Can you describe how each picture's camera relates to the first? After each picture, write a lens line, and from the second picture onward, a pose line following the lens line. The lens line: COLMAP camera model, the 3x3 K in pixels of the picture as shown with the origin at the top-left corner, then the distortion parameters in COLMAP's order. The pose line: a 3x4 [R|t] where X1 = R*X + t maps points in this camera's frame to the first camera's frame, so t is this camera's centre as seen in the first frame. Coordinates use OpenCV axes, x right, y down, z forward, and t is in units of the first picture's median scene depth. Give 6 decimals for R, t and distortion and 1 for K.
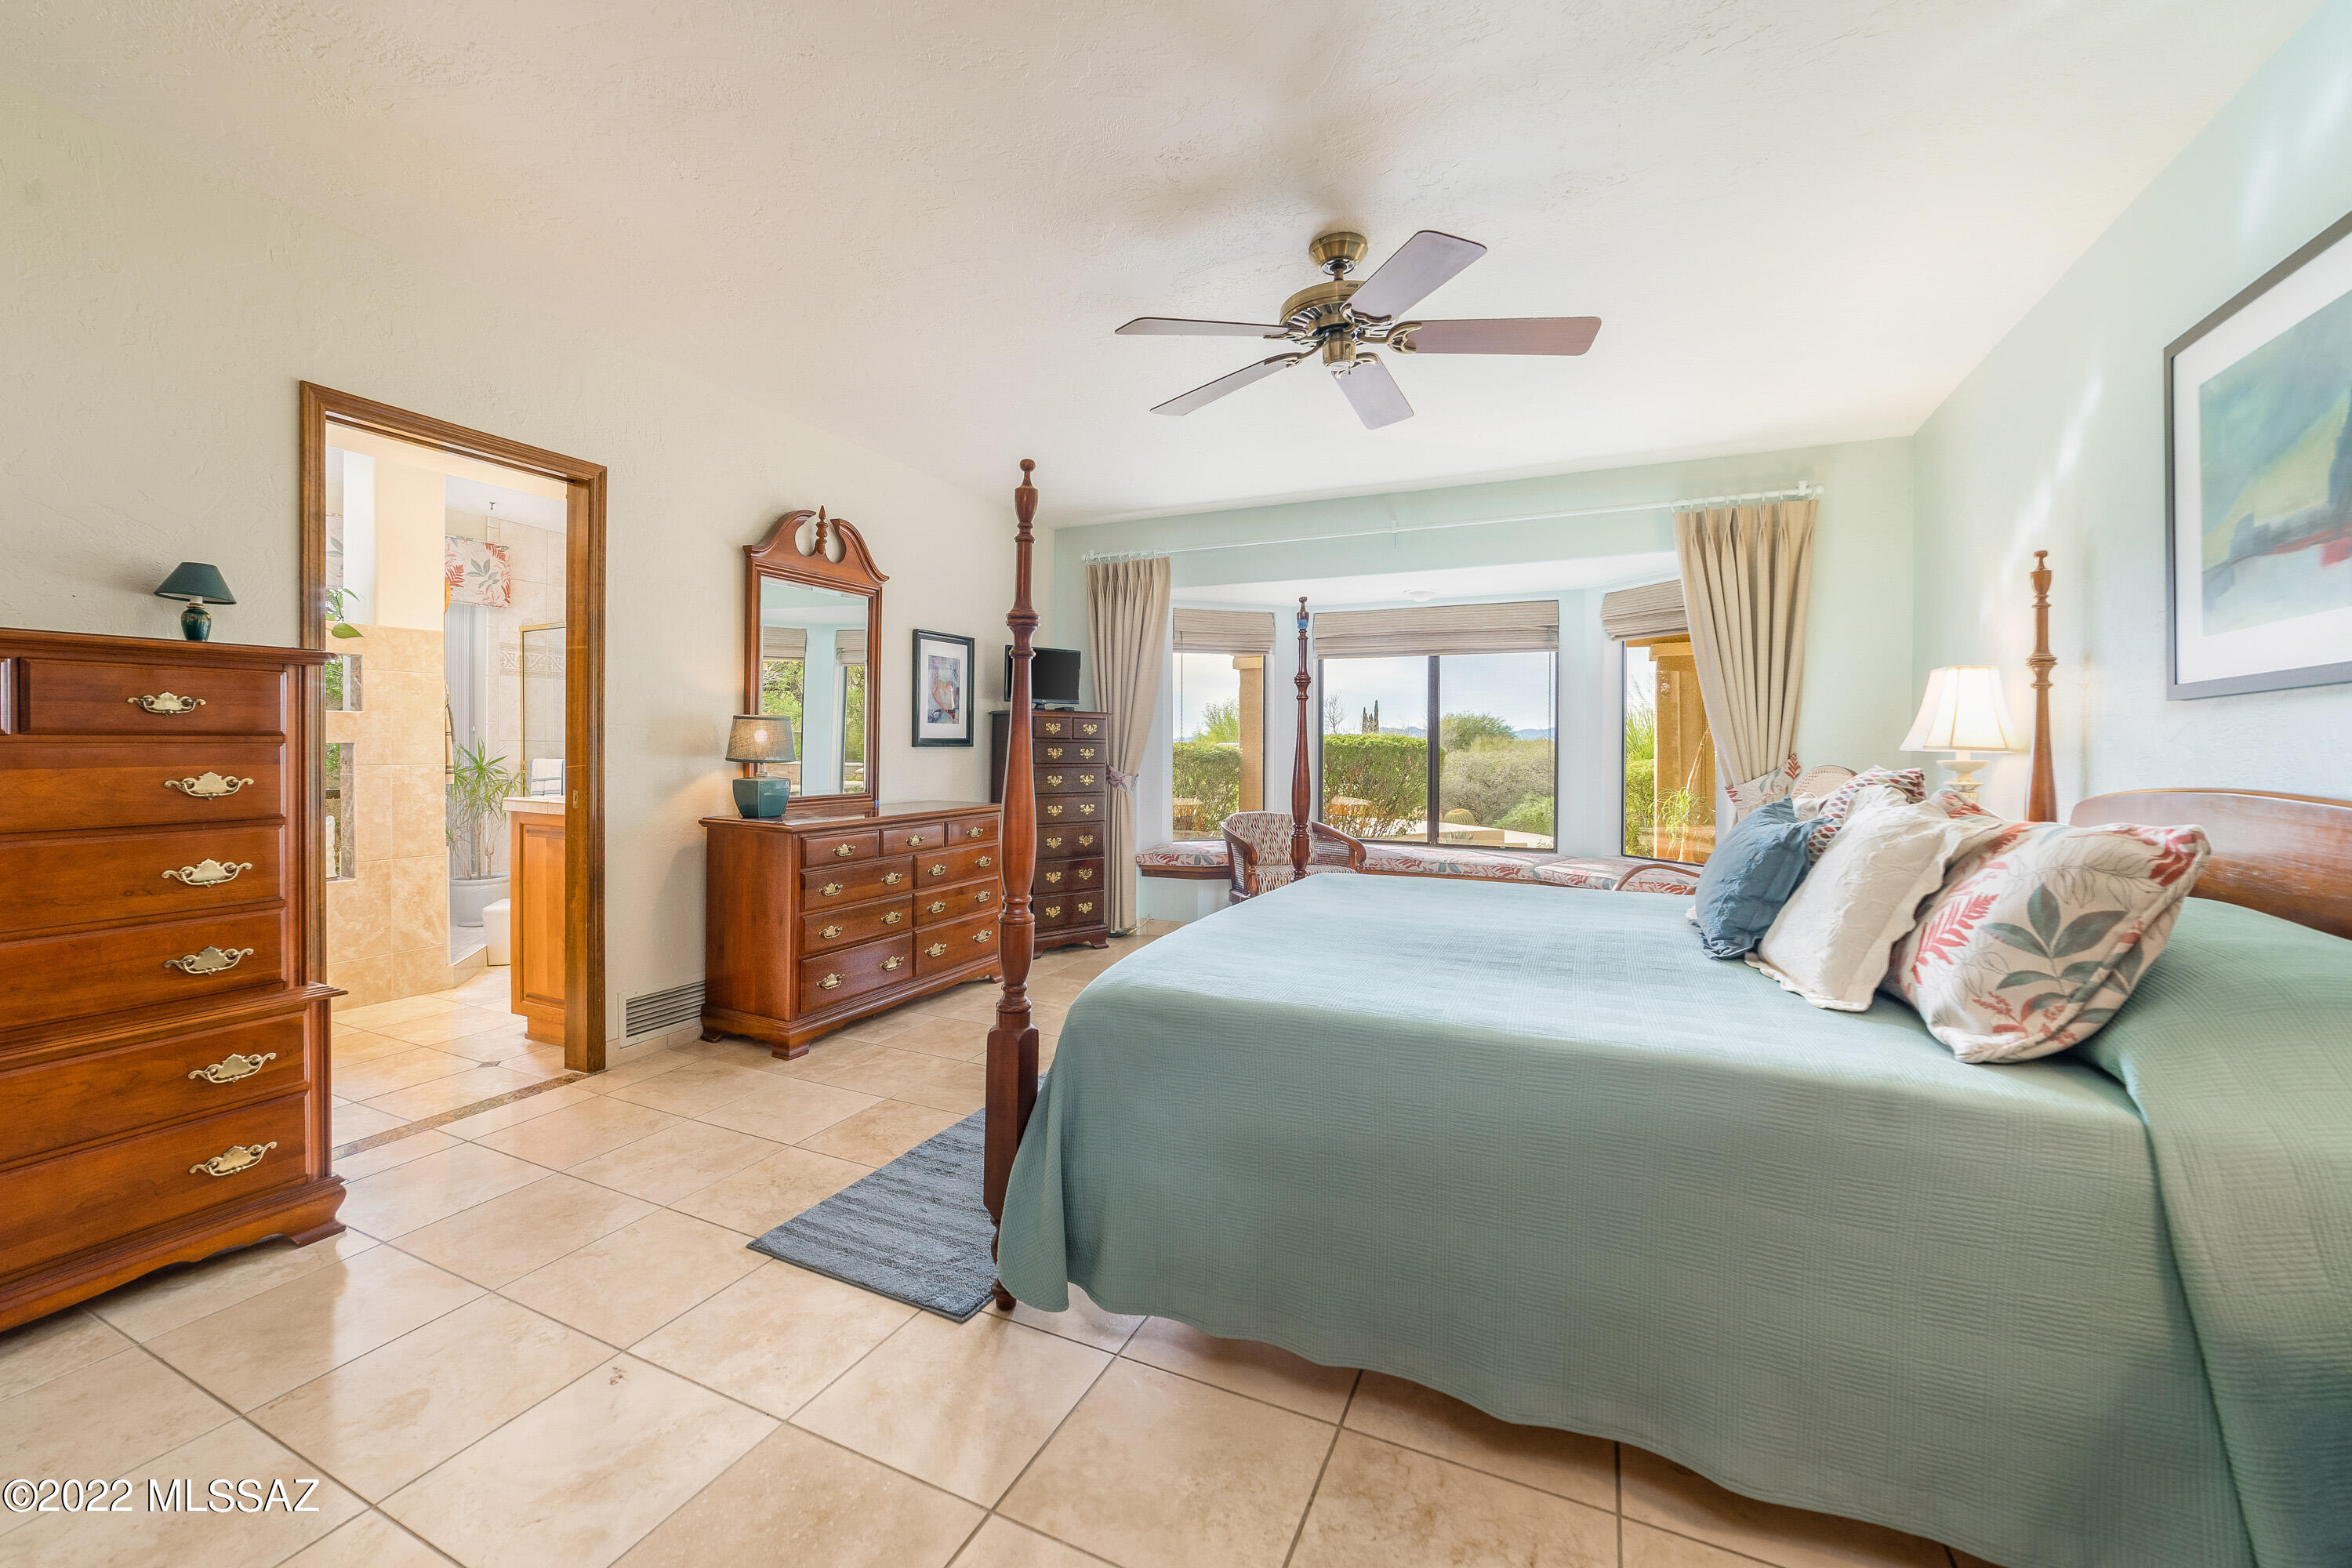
lens RADIAL K [[936.7, 0, 1169.6], [0, 936.7, 760.0], [0, 0, 1]] dist [-0.023192, 0.008826]
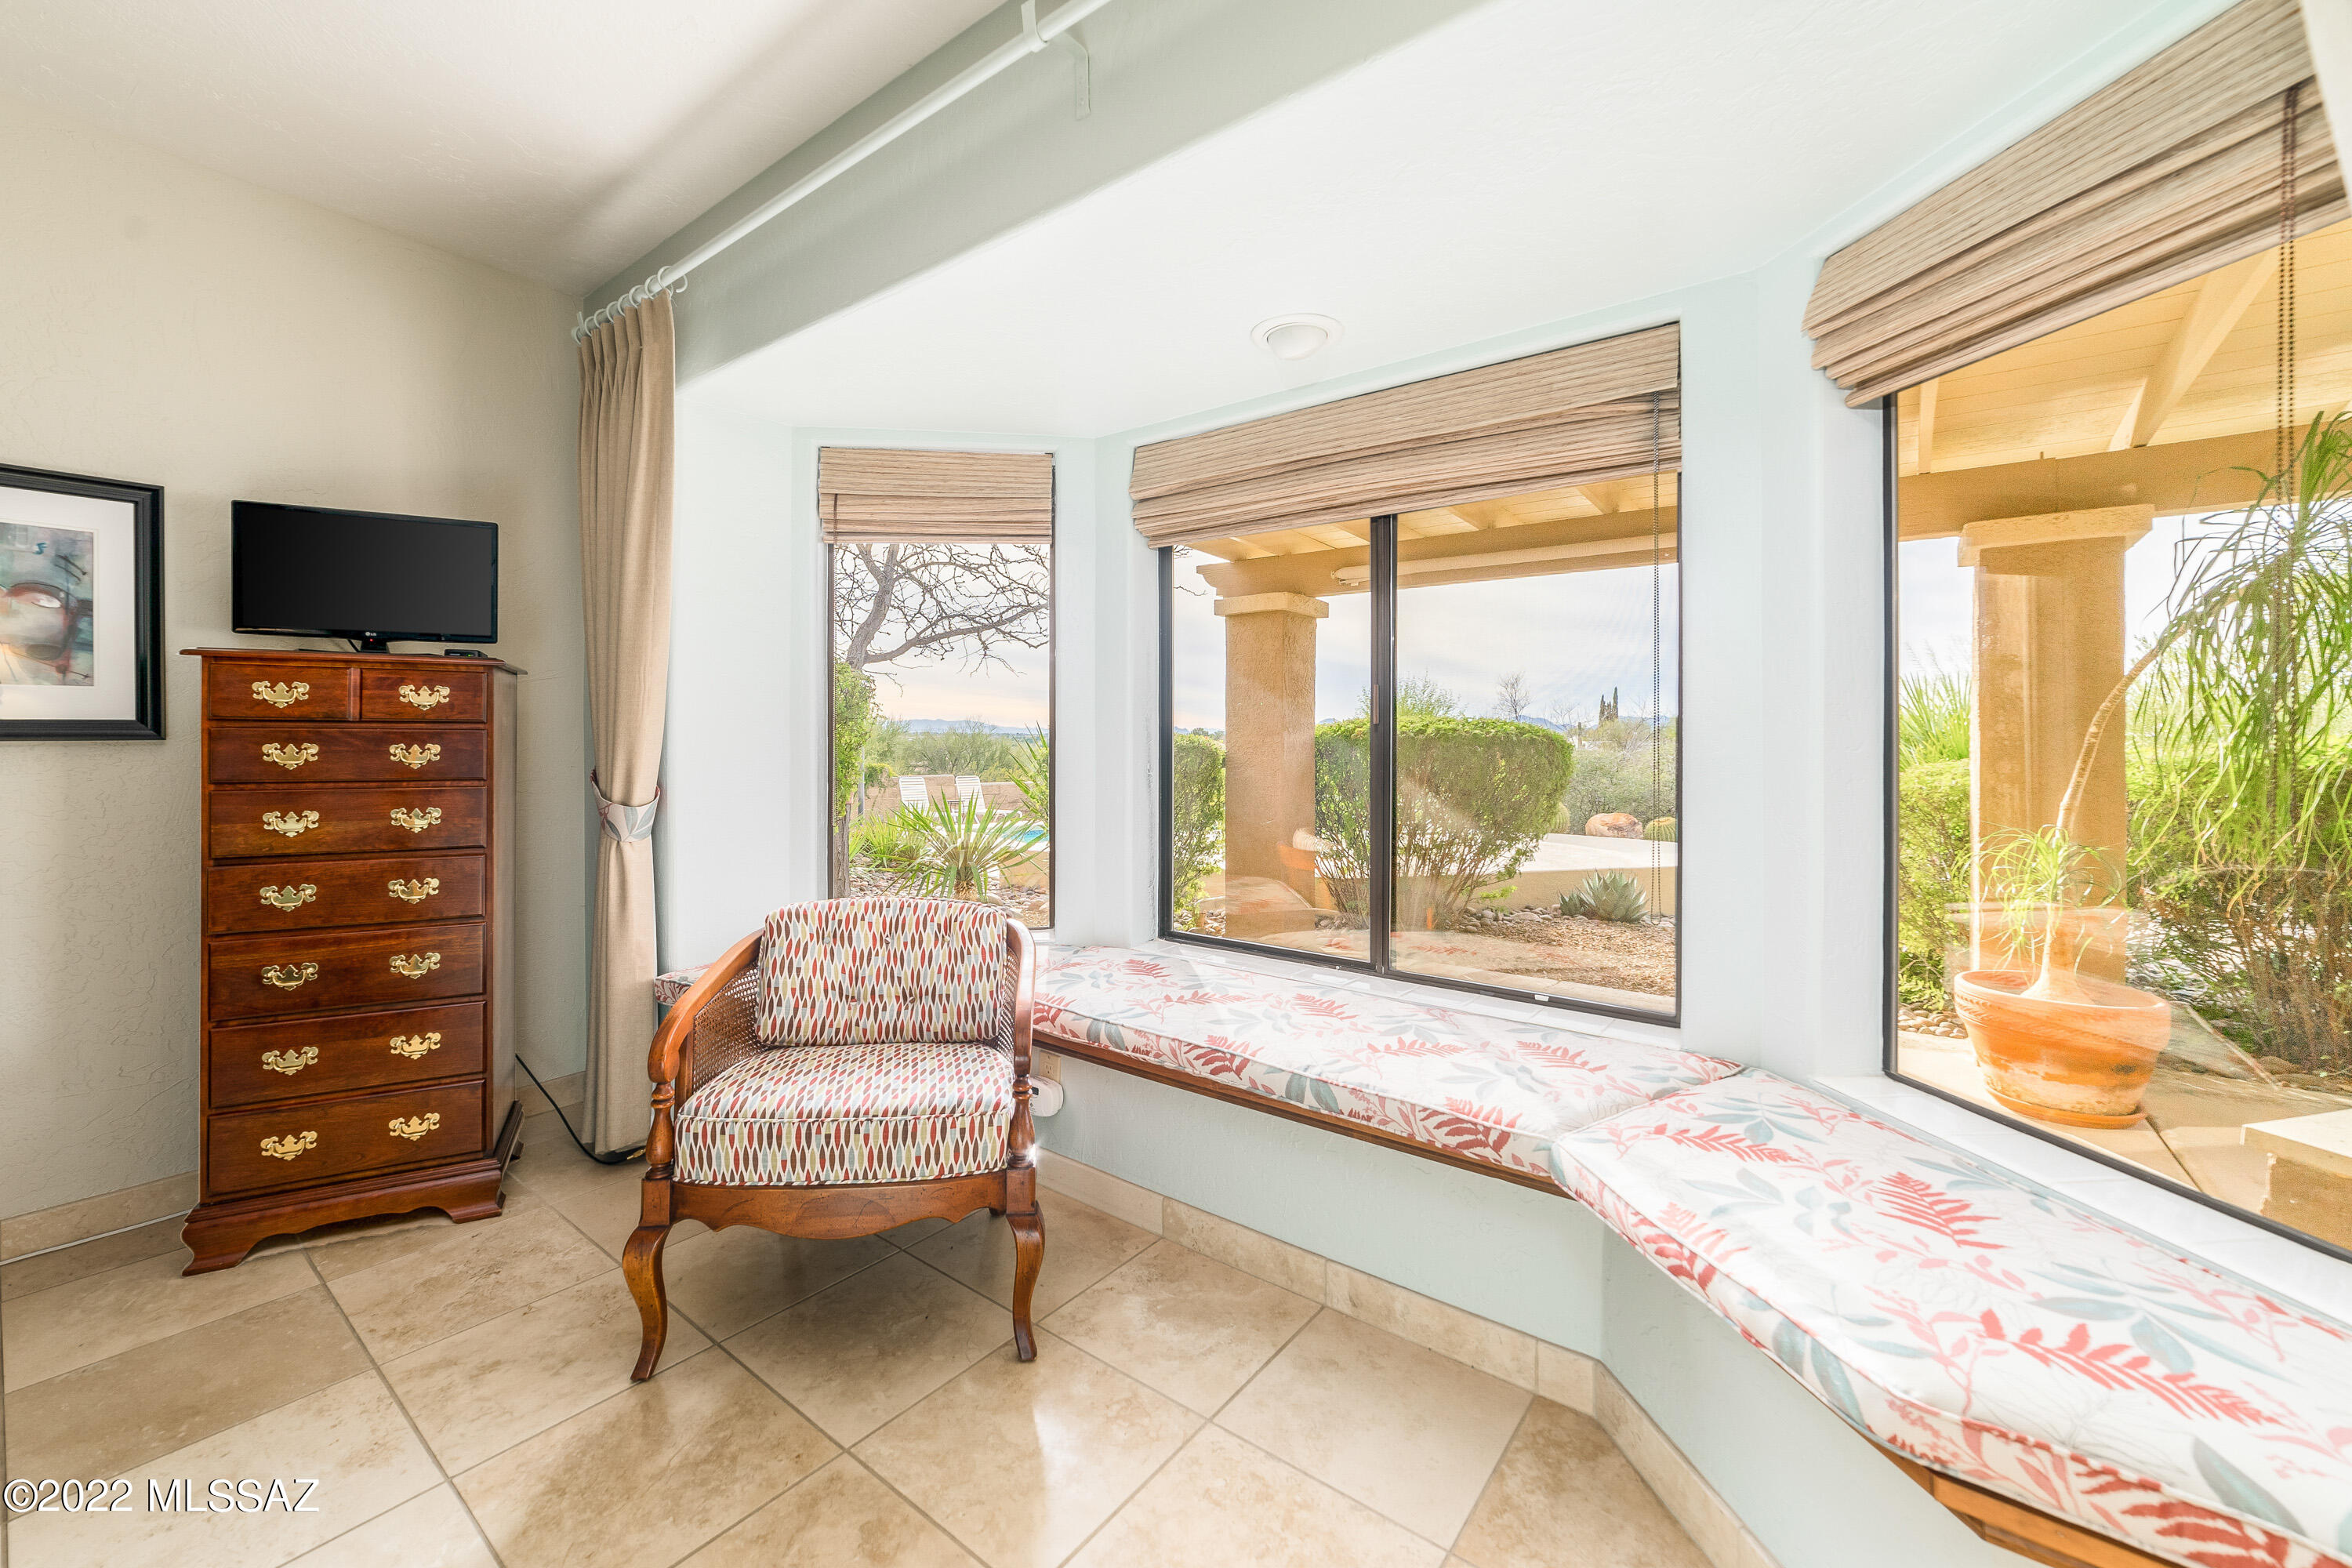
lens RADIAL K [[936.7, 0, 1199.1], [0, 936.7, 748.8], [0, 0, 1]] dist [-0.023192, 0.008826]
pose [[0.979783, 0.001154, -0.200061, 0.319280], [-0.001386, 0.999999, -0.001023, -0.010000], [0.200059, 0.001280, 0.979783, 0.642379]]
